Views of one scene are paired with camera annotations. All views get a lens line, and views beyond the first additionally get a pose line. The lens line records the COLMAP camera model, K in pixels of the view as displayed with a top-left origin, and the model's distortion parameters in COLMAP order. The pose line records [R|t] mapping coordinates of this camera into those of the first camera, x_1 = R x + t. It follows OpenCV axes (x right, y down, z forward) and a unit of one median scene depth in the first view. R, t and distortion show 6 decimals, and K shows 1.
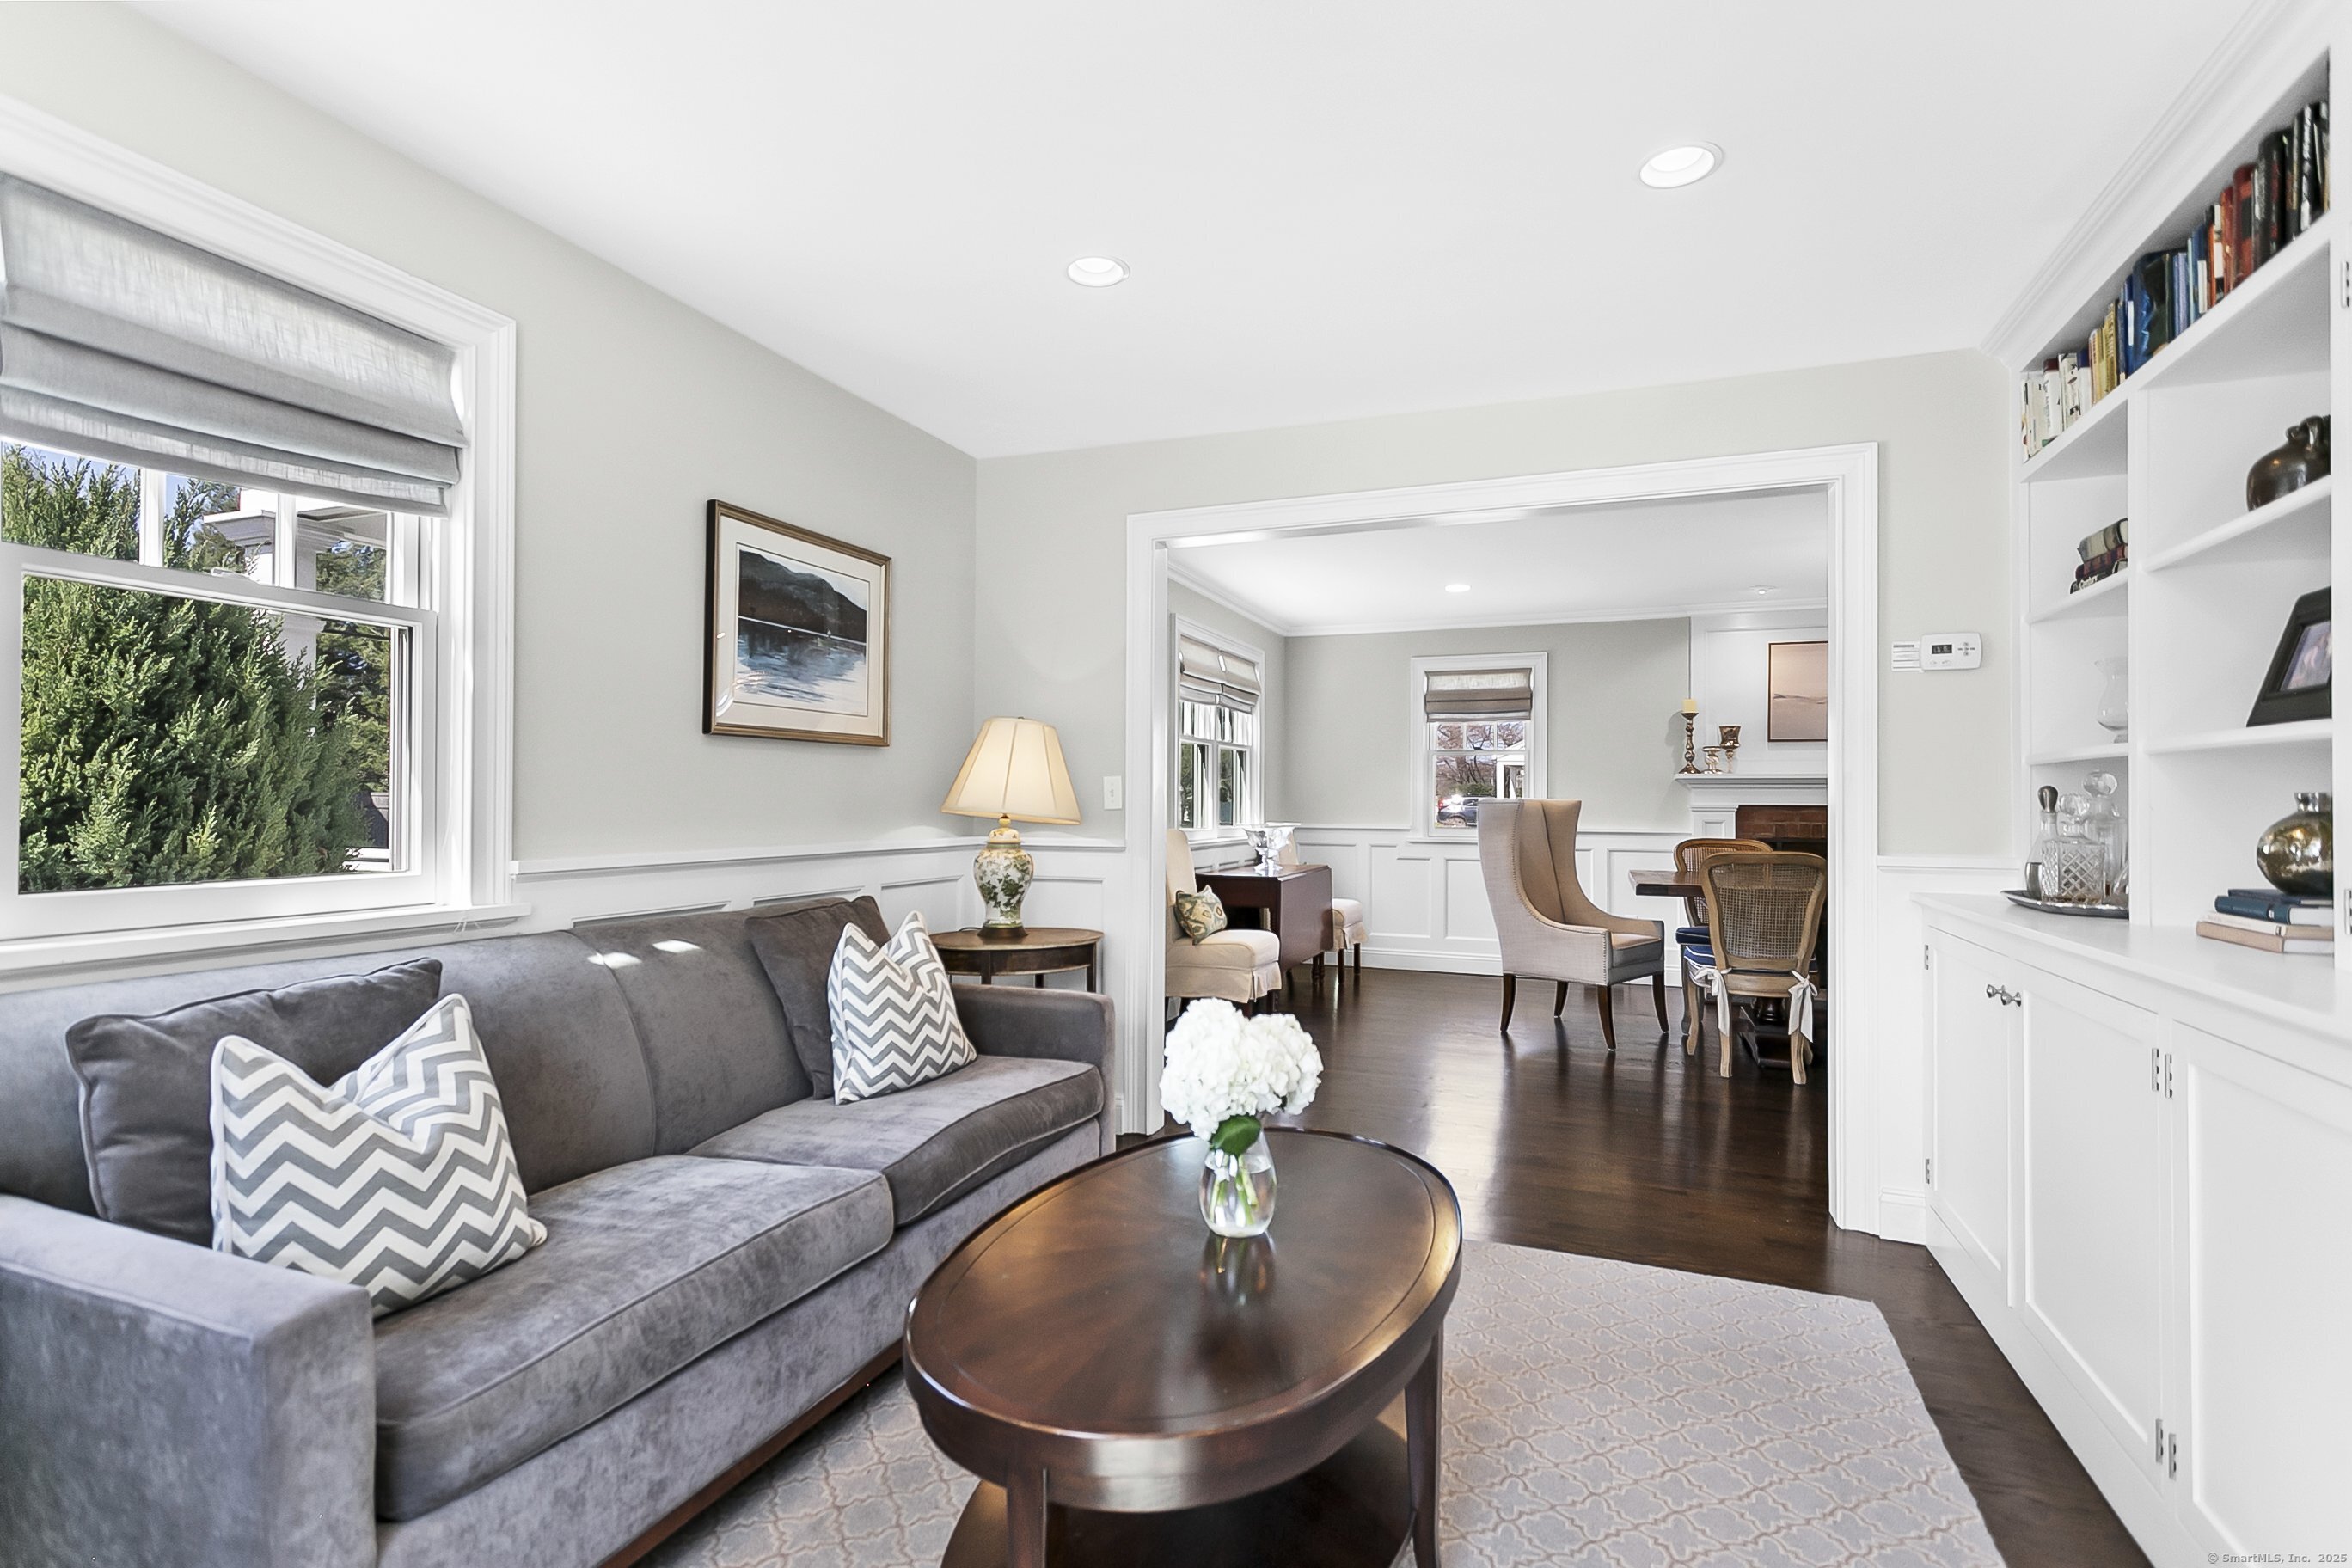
lens RADIAL K [[1117.6, 0, 1169.7], [0, 1117.6, 794.4], [0, 0, 1]] dist [0.002493, 0.000273]
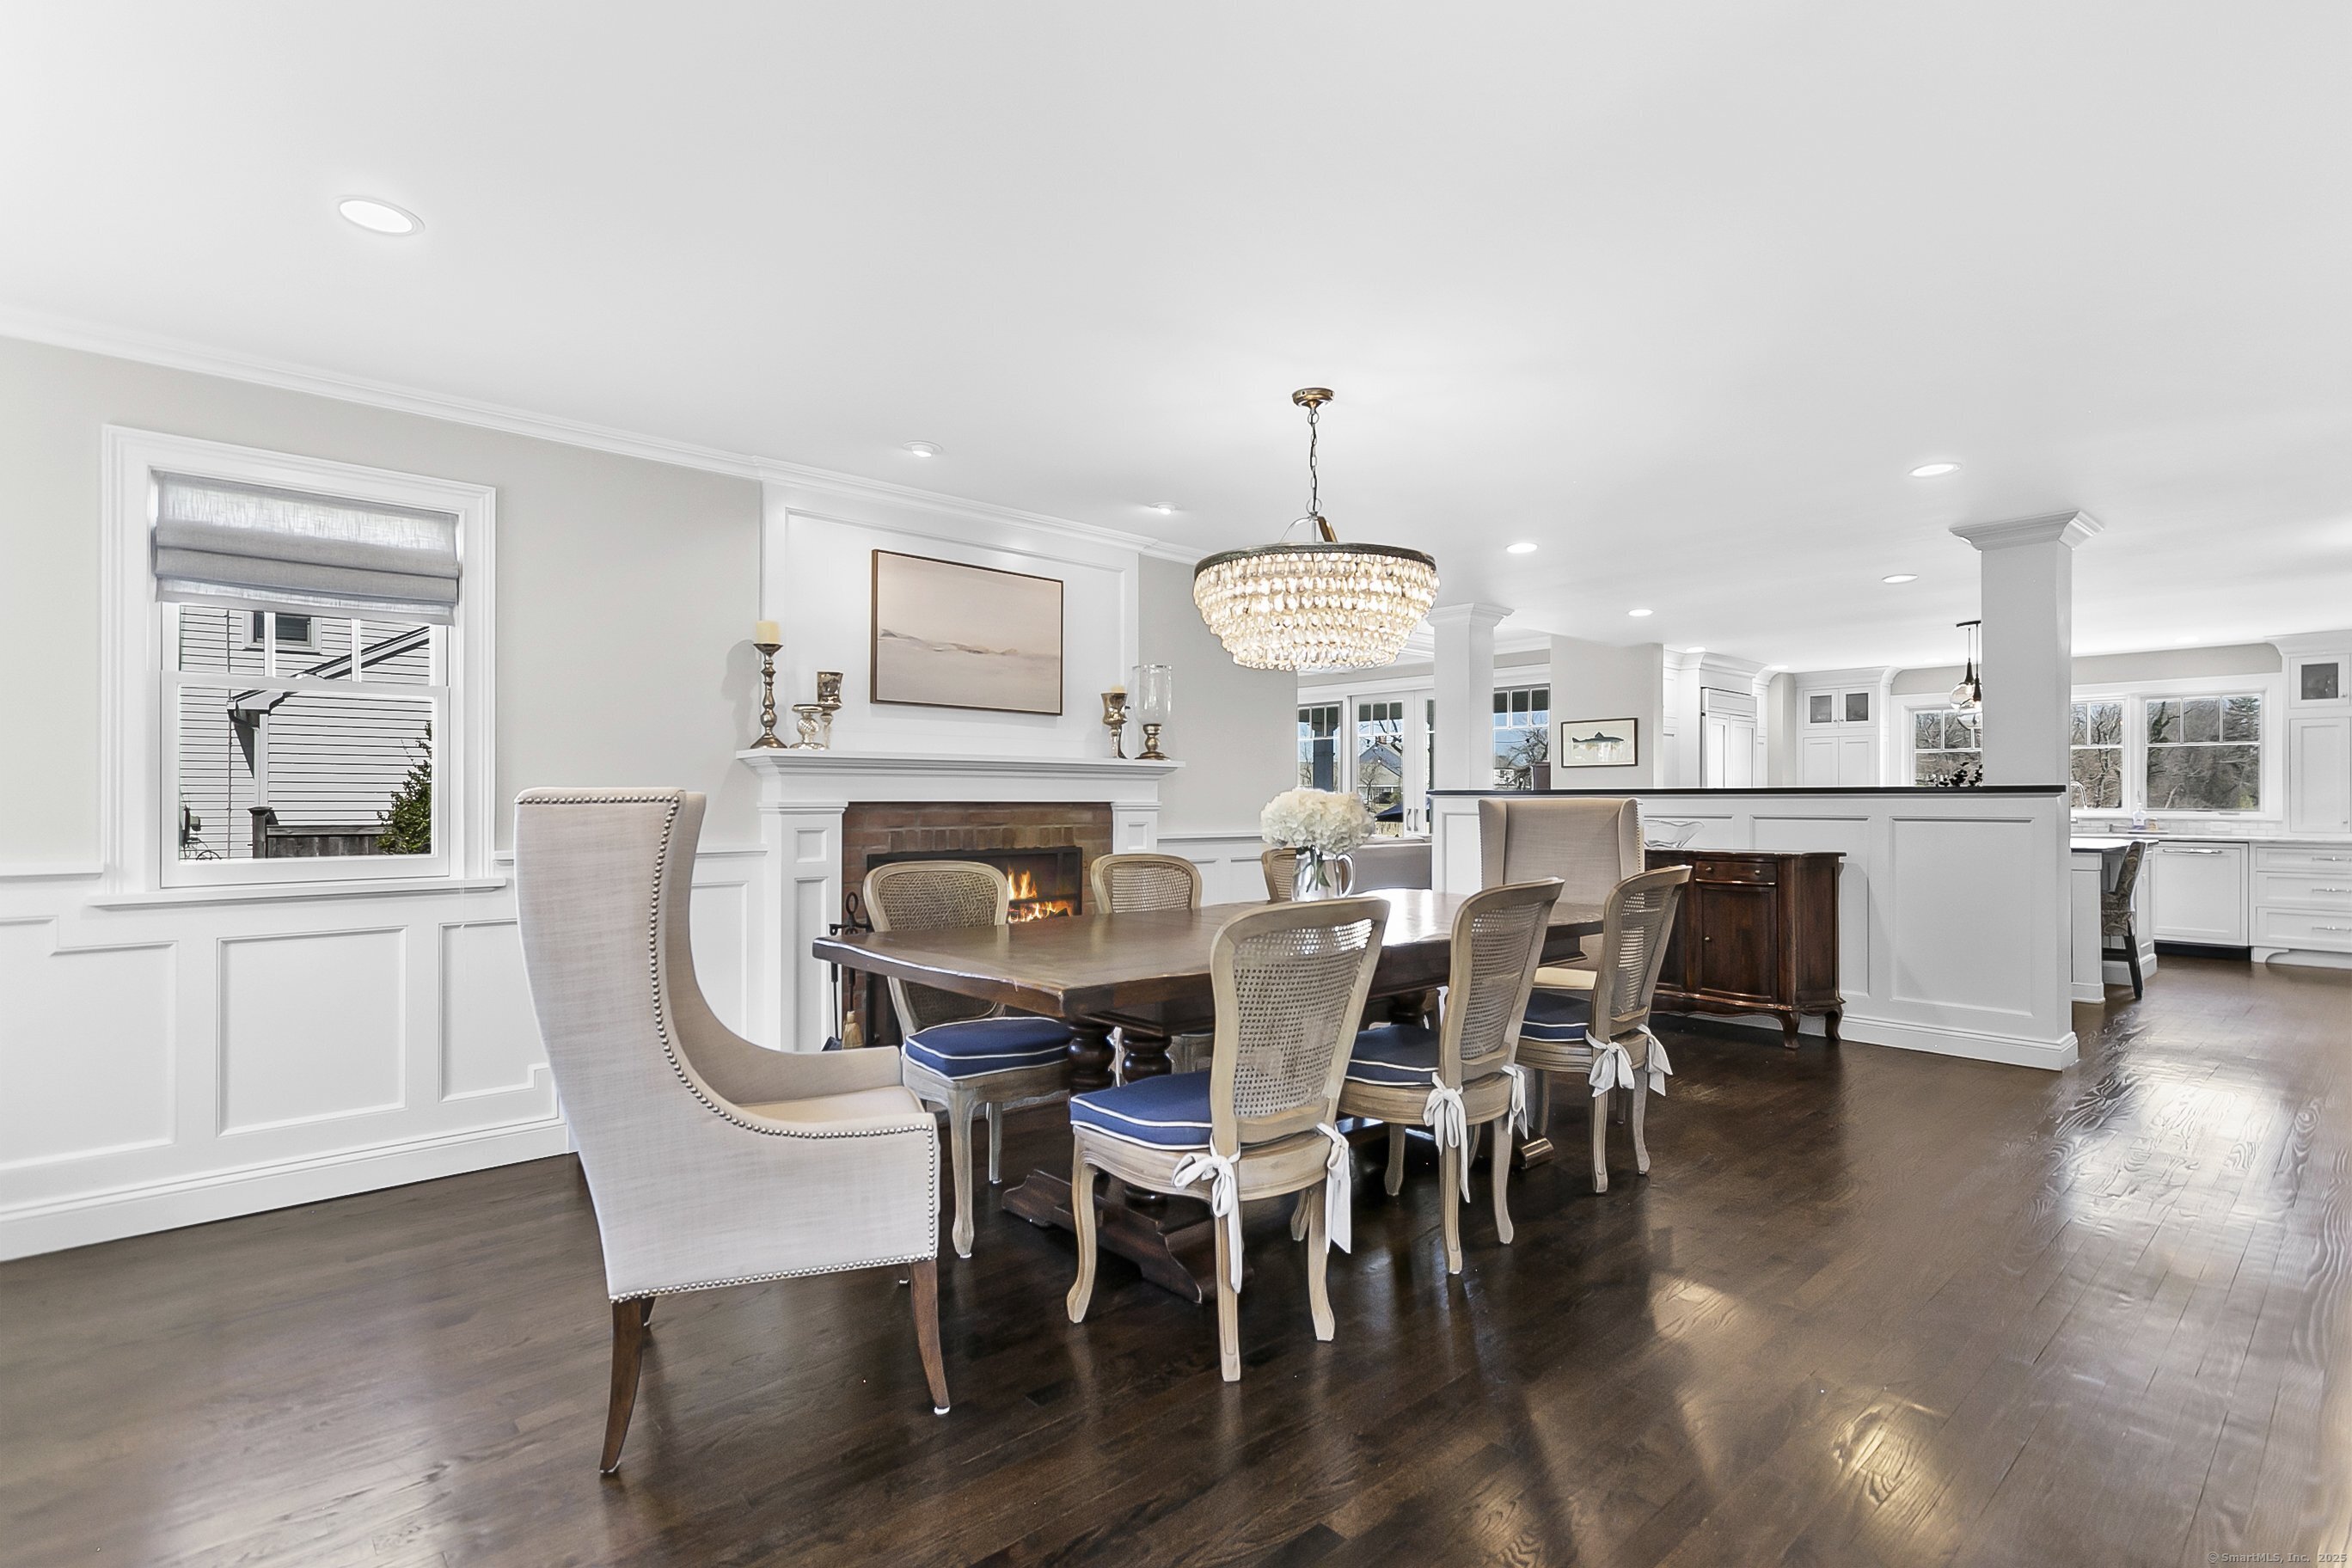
lens RADIAL K [[1117.6, 0, 1169.7], [0, 1117.6, 794.4], [0, 0, 1]] dist [0.002493, 0.000273]
pose [[0.450327, -0.004448, 0.892853, 0.041041], [-0.002046, 0.999980, 0.006013, 0.001126], [-0.892861, -0.004535, 0.450309, 0.553672]]
